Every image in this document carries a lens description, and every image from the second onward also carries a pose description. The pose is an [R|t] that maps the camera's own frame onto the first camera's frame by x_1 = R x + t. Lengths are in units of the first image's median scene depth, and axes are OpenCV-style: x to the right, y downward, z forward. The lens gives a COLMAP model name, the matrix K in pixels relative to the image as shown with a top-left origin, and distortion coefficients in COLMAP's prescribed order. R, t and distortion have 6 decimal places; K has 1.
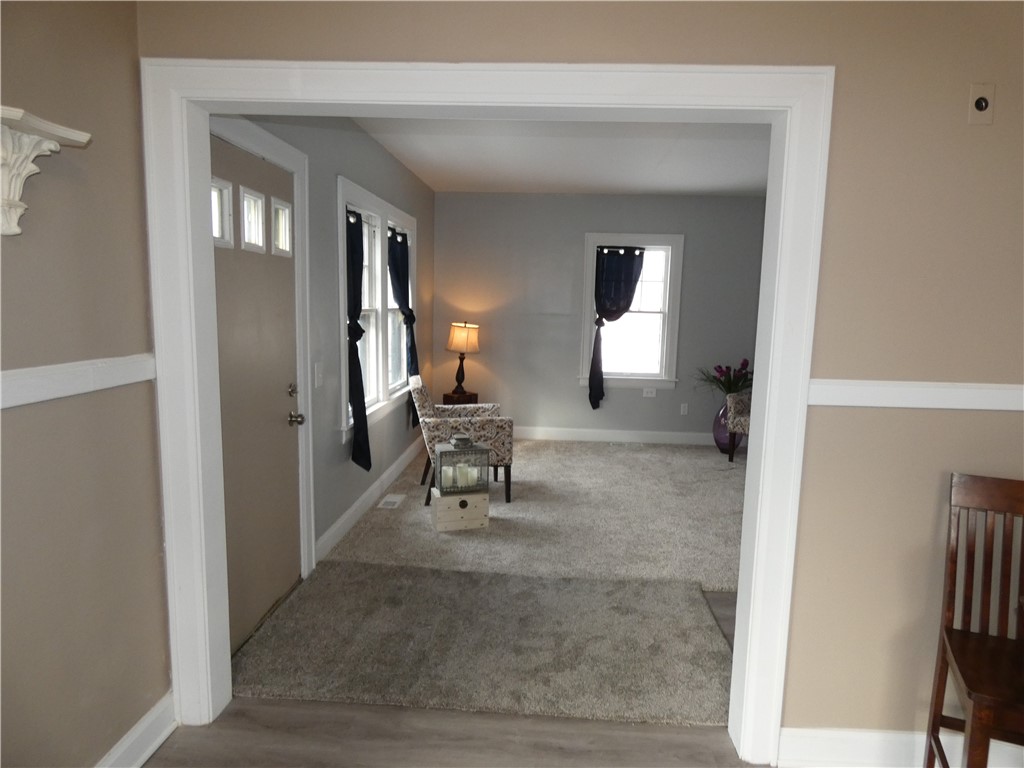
lens RADIAL K [[604.3, 0, 521.9], [0, 604.3, 384.9], [0, 0, 1]] dist [-0.001133, -0.003052]
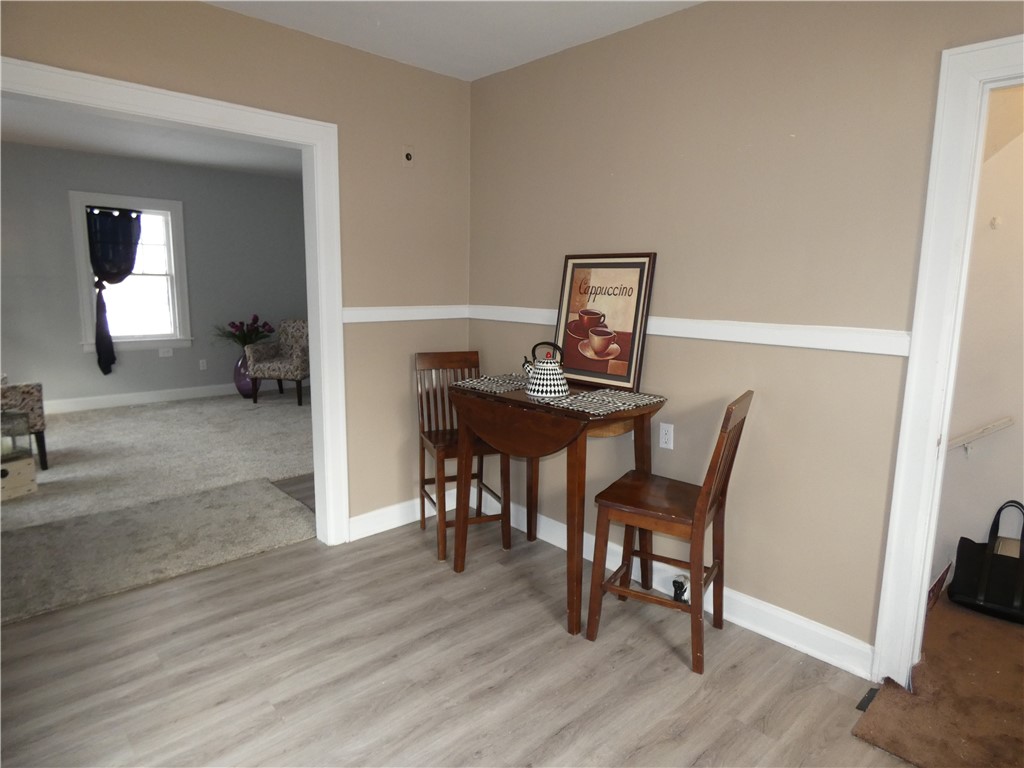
lens RADIAL K [[601.9, 0, 512.0], [0, 601.9, 384.0], [0, 0, 1]] dist [-0.001173, 0.001114]
pose [[0.689529, -0.129406, 0.712603, -0.146824], [0.091425, 0.991590, 0.091603, 0.030976], [-0.718464, 0.001987, 0.695561, -0.178791]]
